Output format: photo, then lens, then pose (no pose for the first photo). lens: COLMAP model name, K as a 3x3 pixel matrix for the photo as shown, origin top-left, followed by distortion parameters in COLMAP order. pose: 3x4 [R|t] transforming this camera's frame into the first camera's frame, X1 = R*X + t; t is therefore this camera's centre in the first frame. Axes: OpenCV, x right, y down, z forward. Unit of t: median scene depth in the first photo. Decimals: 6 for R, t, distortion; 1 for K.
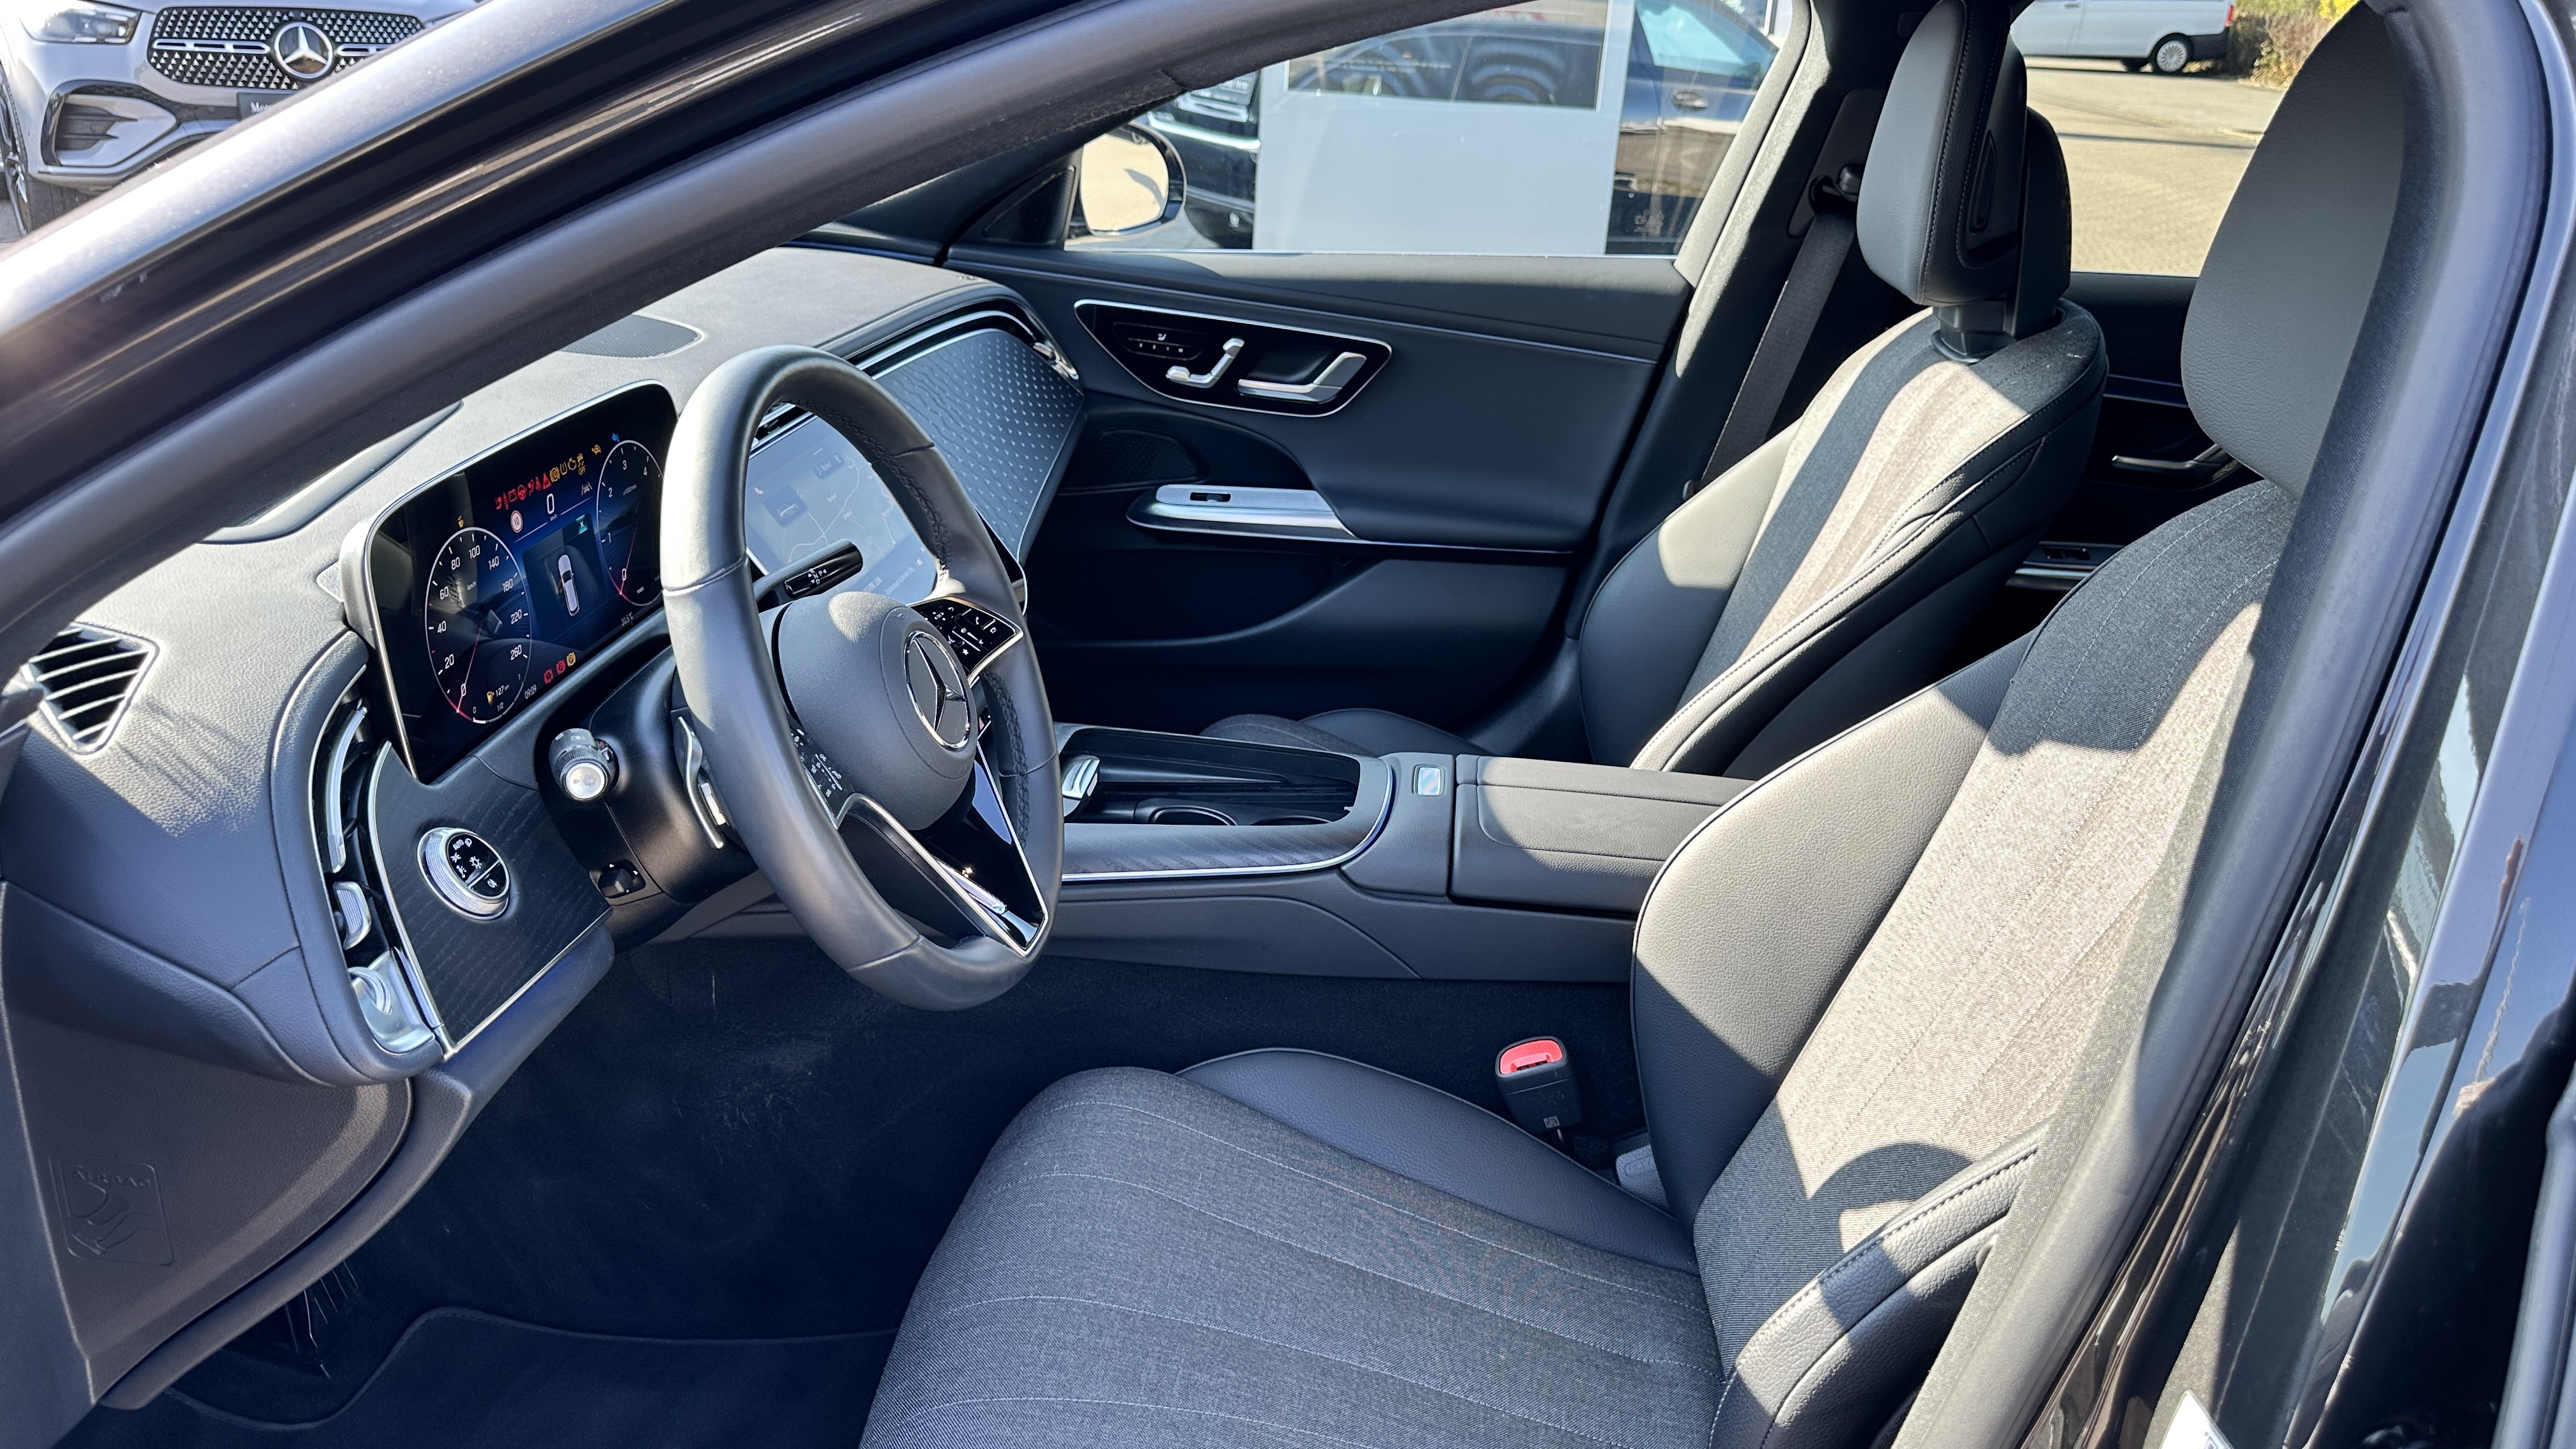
lens RADIAL K [[1790.1, 0, 1288.0], [0, 1790.1, 724.5], [0, 0, 1]] dist [0.114797, -0.166045]
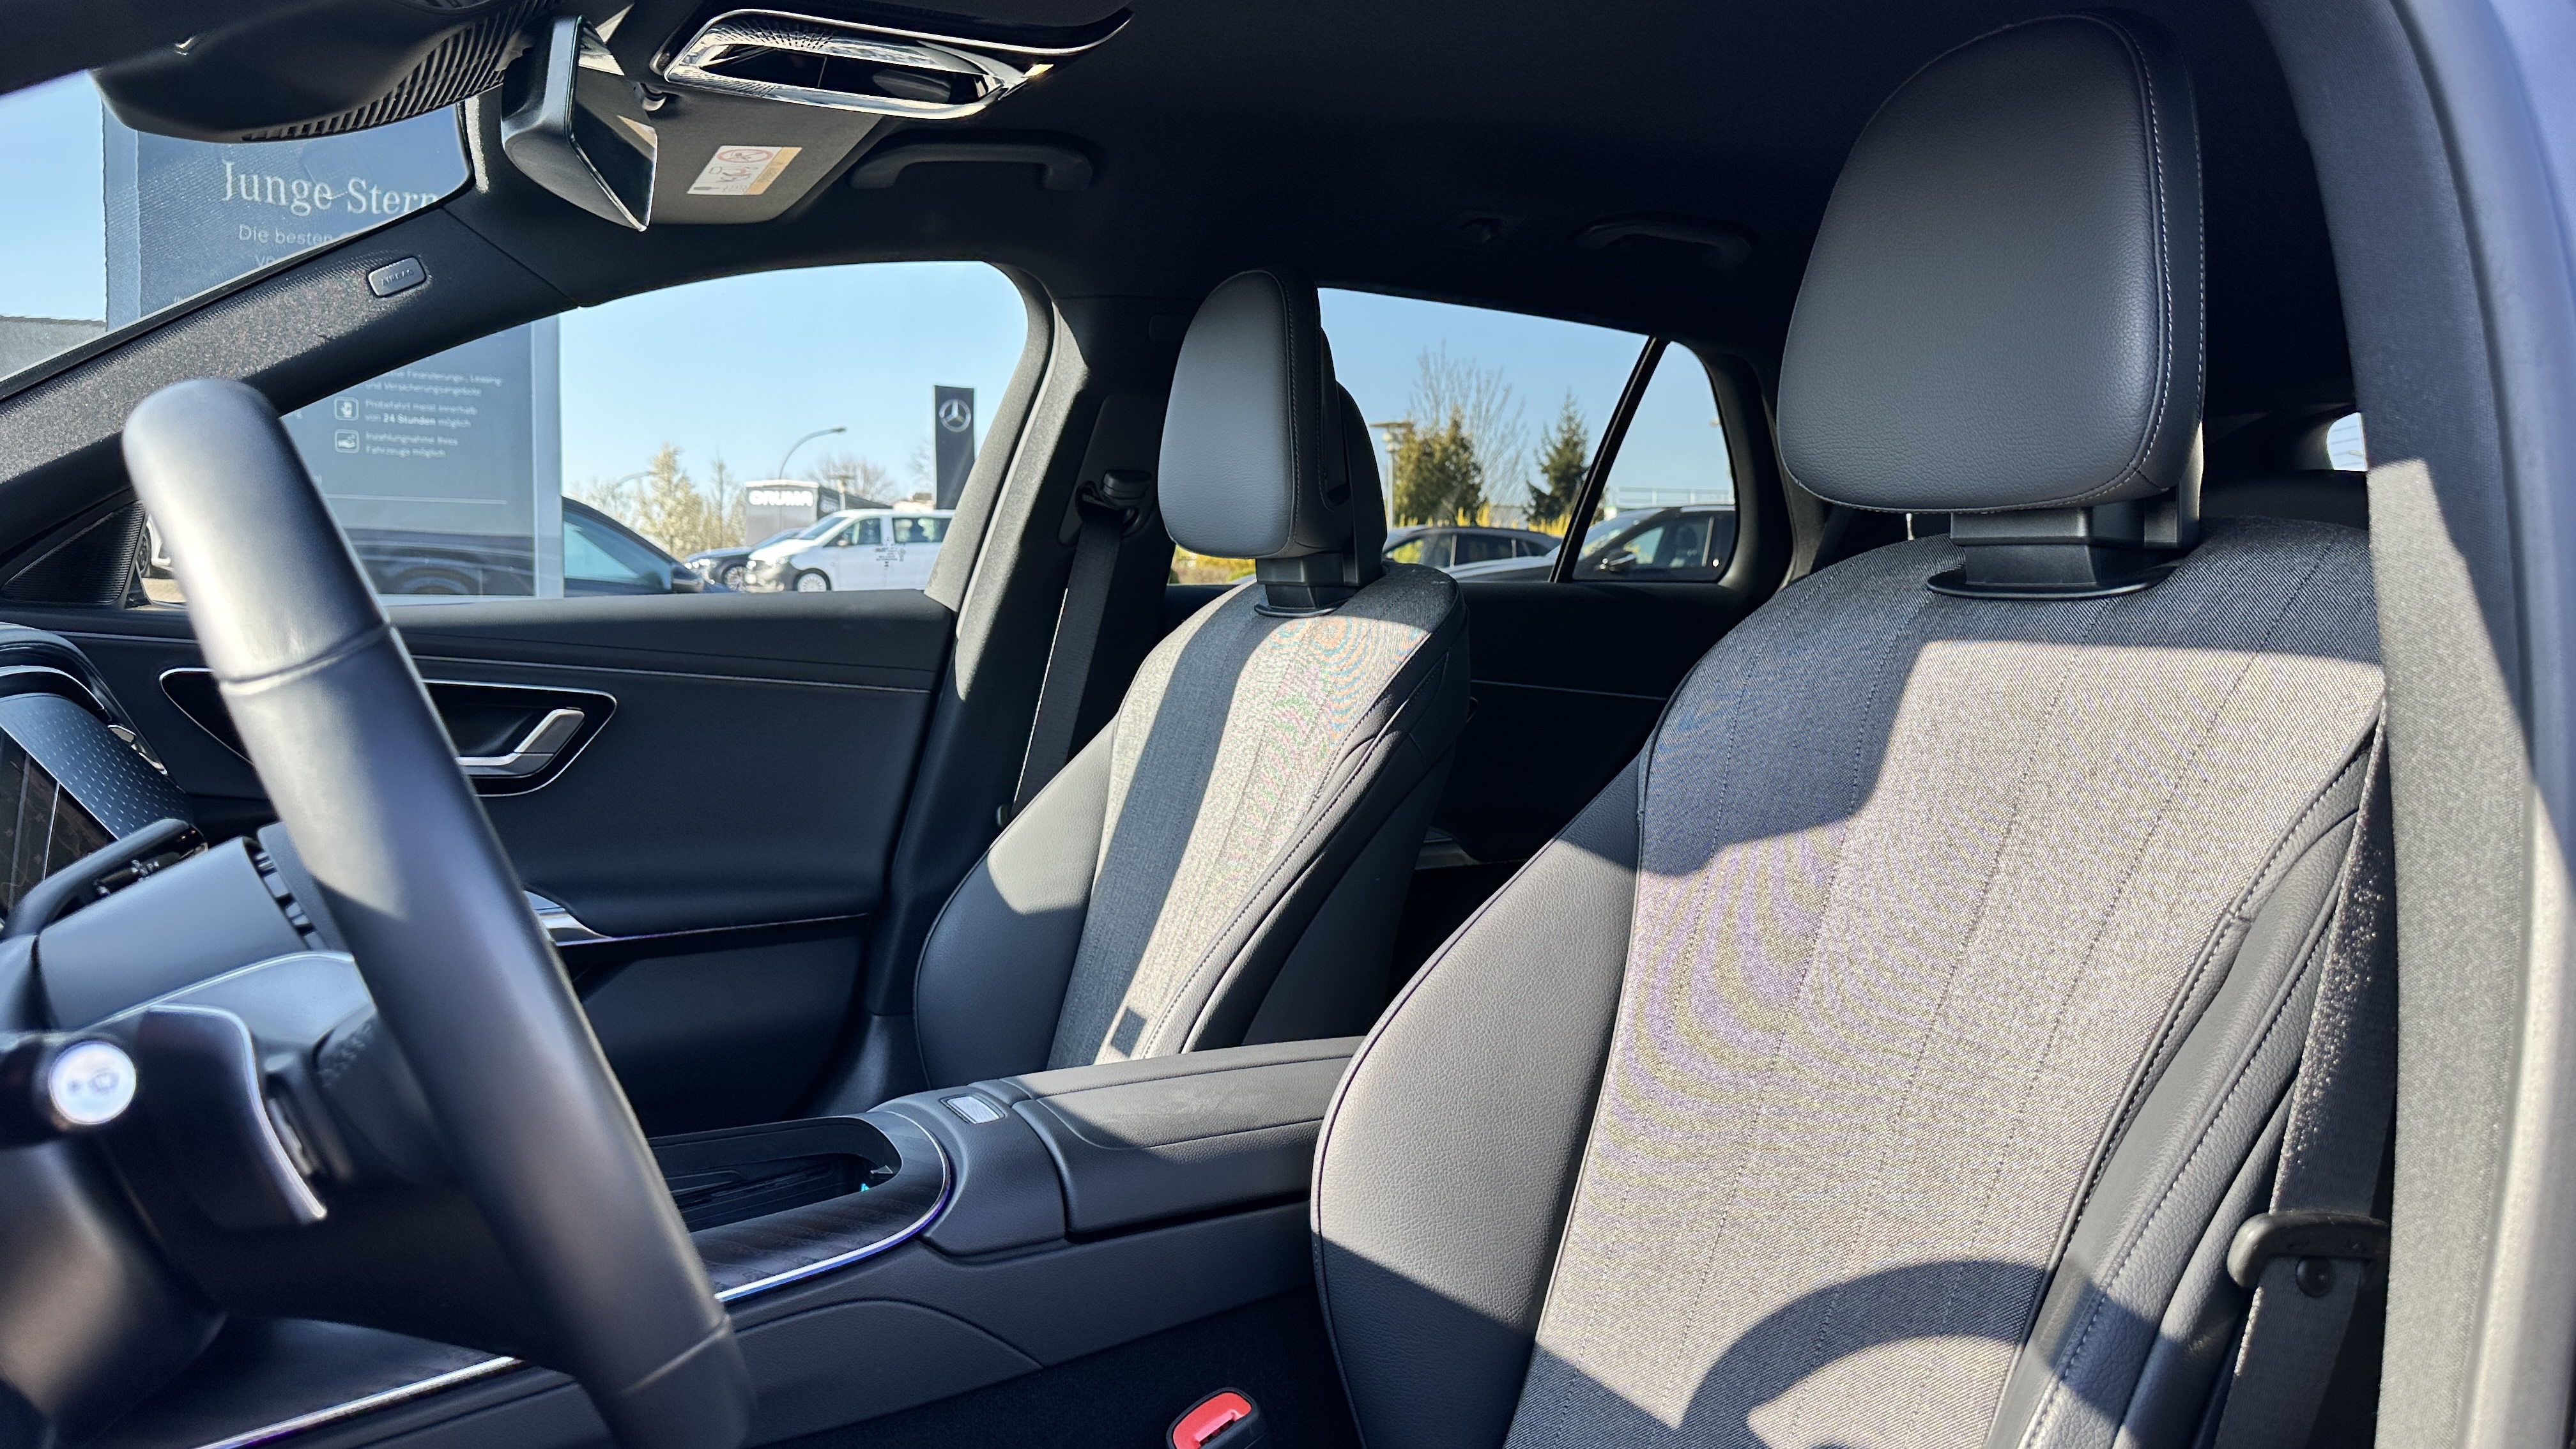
lens RADIAL K [[1790.1, 0, 1288.0], [0, 1790.1, 724.5], [0, 0, 1]] dist [0.114797, -0.166045]
pose [[0.811601, -0.079928, 0.578718, -0.188977], [0.244818, 0.945954, -0.212688, 0.056250], [-0.530441, 0.314298, 0.787305, 0.210117]]
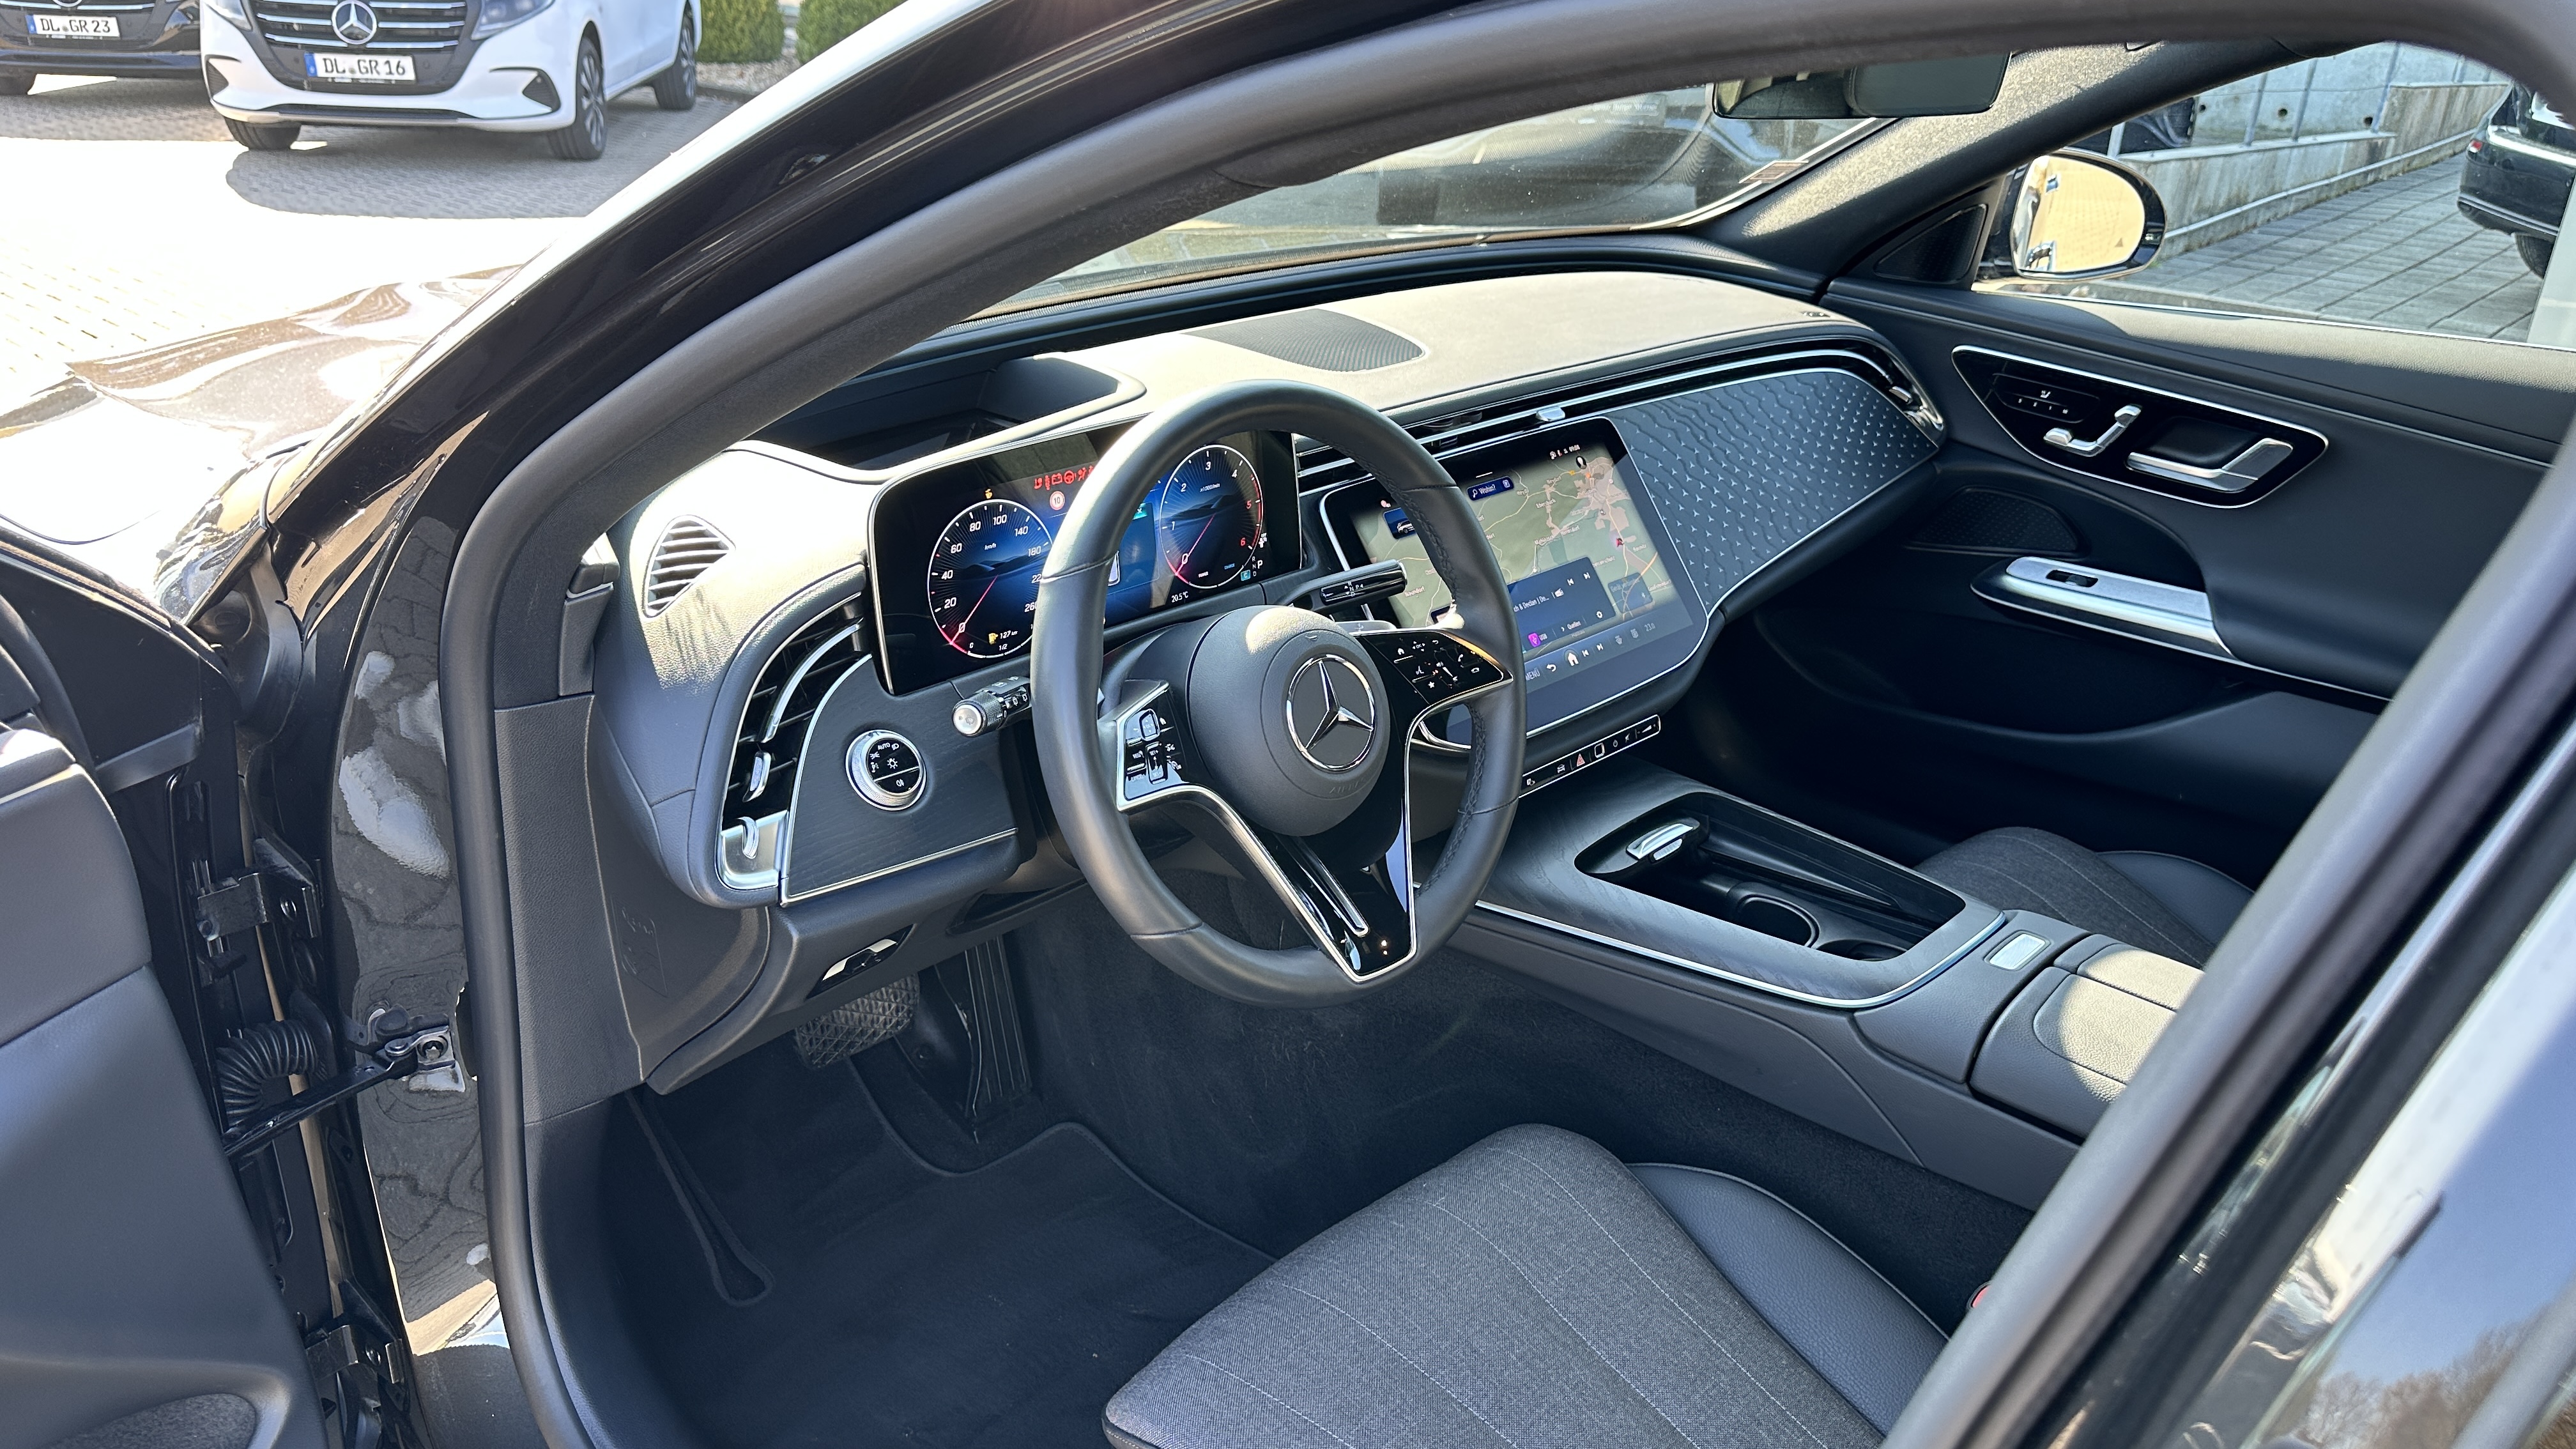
lens RADIAL K [[1793.5, 0, 1338.7], [0, 1793.5, 707.0], [0, 0, 1]] dist [0.196482, -0.473325]
pose [[0.778117, 0.218104, -0.589037, 0.243278], [-0.220217, 0.972982, 0.069362, -0.054428], [0.588251, 0.075745, 0.805124, 0.082248]]
